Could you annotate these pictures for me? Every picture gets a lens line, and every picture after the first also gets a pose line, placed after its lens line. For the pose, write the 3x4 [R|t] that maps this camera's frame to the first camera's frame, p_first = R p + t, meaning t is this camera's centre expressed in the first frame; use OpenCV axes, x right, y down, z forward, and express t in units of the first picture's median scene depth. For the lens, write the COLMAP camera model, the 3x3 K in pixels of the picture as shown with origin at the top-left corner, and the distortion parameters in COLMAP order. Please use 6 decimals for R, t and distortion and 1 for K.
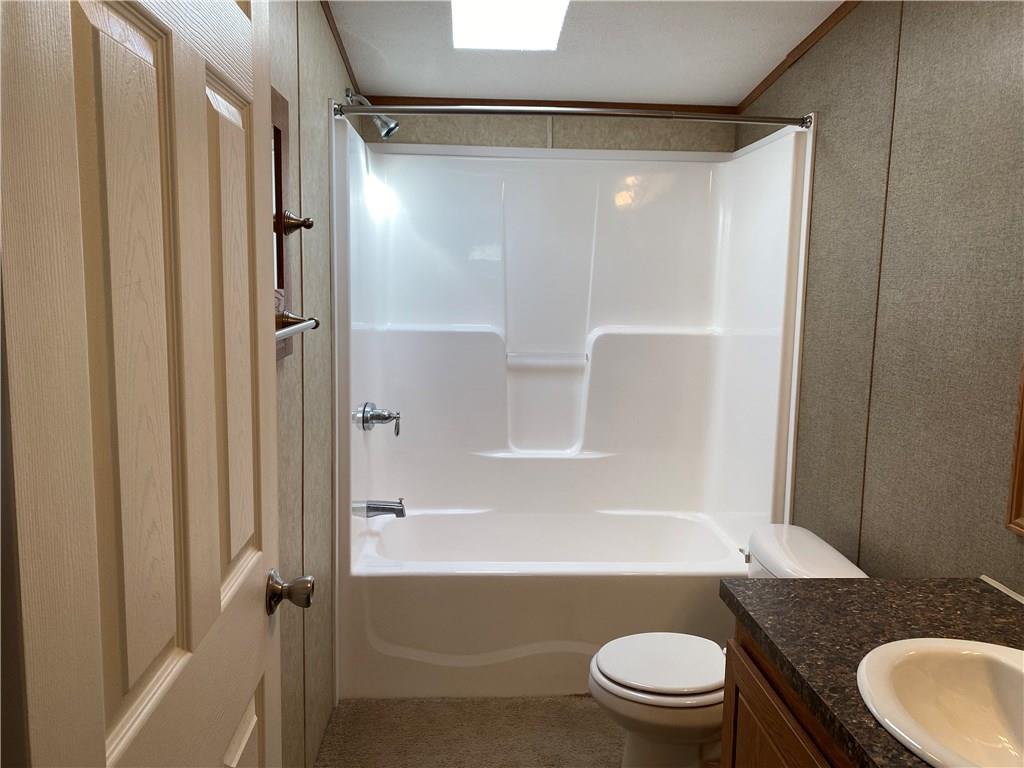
lens RADIAL K [[793.4, 0, 510.3], [0, 793.4, 365.4], [0, 0, 1]] dist [0.030227, -0.010067]
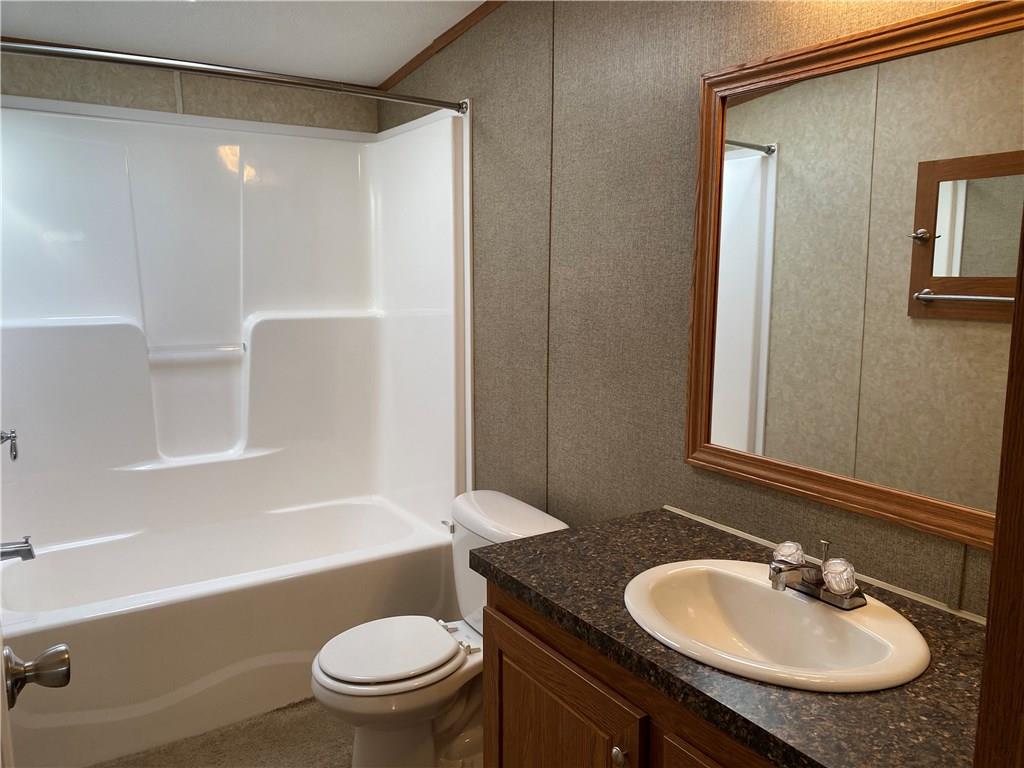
lens RADIAL K [[788.1, 0, 511.2], [0, 788.1, 371.9], [0, 0, 1]] dist [0.092562, -0.120710]
pose [[0.872900, -0.080591, 0.481197, -0.123230], [0.068906, 0.996741, 0.041939, 0.000648], [-0.483009, -0.003451, 0.875609, 0.067959]]
